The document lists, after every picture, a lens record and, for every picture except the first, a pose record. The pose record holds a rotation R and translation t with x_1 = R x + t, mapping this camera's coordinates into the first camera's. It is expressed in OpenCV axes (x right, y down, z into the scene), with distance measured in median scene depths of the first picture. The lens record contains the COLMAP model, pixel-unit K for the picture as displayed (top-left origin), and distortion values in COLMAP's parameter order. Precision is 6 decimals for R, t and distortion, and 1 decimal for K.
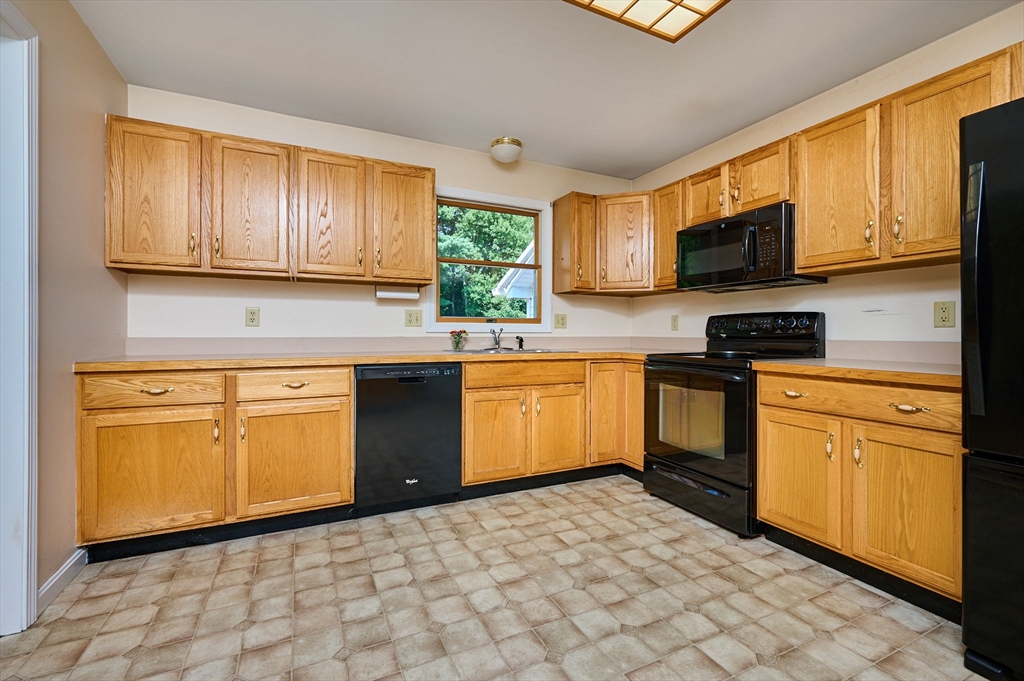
lens RADIAL K [[440.9, 0, 519.9], [0, 440.9, 331.8], [0, 0, 1]] dist [0.002918, 0.000525]
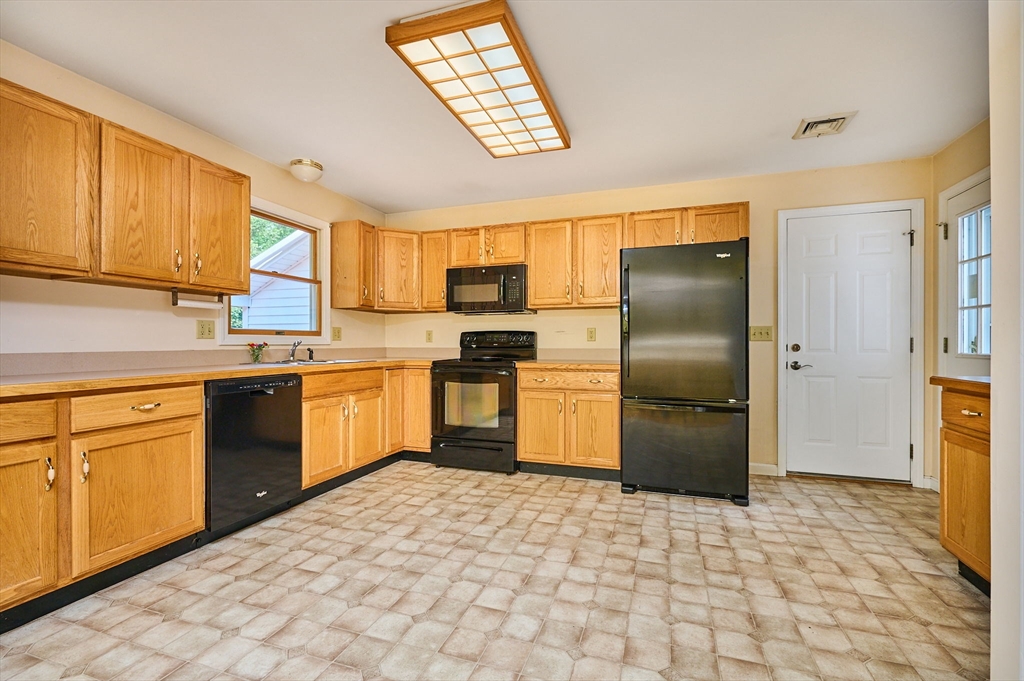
lens RADIAL K [[440.9, 0, 514.6], [0, 440.9, 343.9], [0, 0, 1]] dist [0.002918, 0.000525]
pose [[0.709847, -0.003652, 0.704346, -0.582941], [0.000357, 0.999988, 0.004825, -0.007696], [-0.704356, -0.003174, 0.709840, -0.126563]]
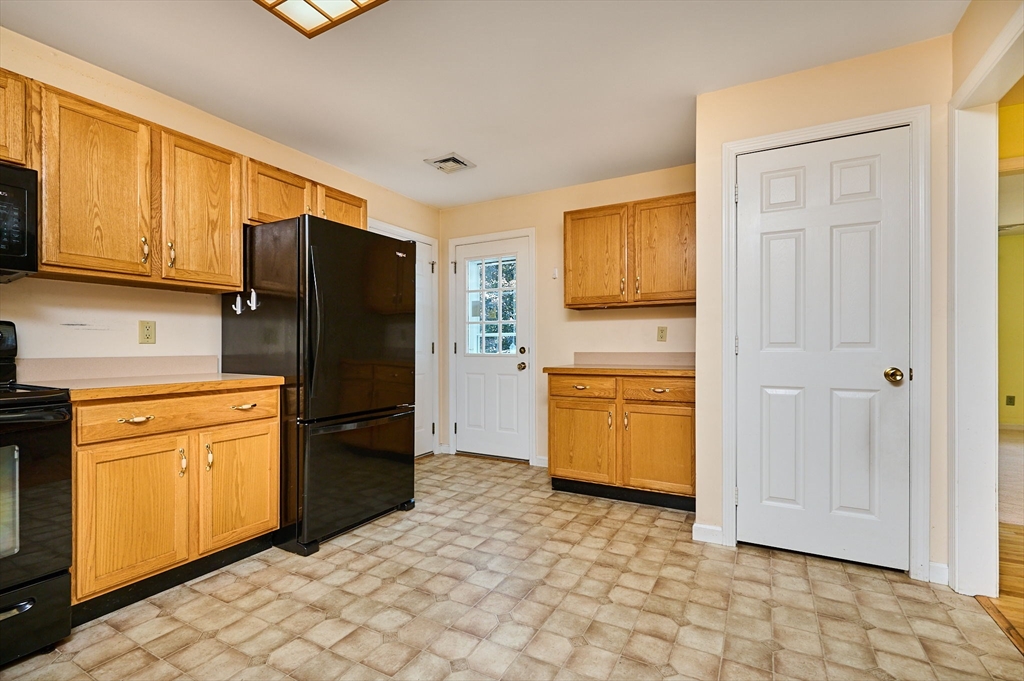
lens RADIAL K [[459.8, 0, 508.9], [0, 459.8, 344.2], [0, 0, 1]] dist [-0.001331, 0.000608]
pose [[-0.558016, 0.001954, 0.829828, -0.478769], [-0.000842, 0.999995, -0.002920, -0.005459], [-0.829830, -0.002328, -0.558011, 0.800739]]
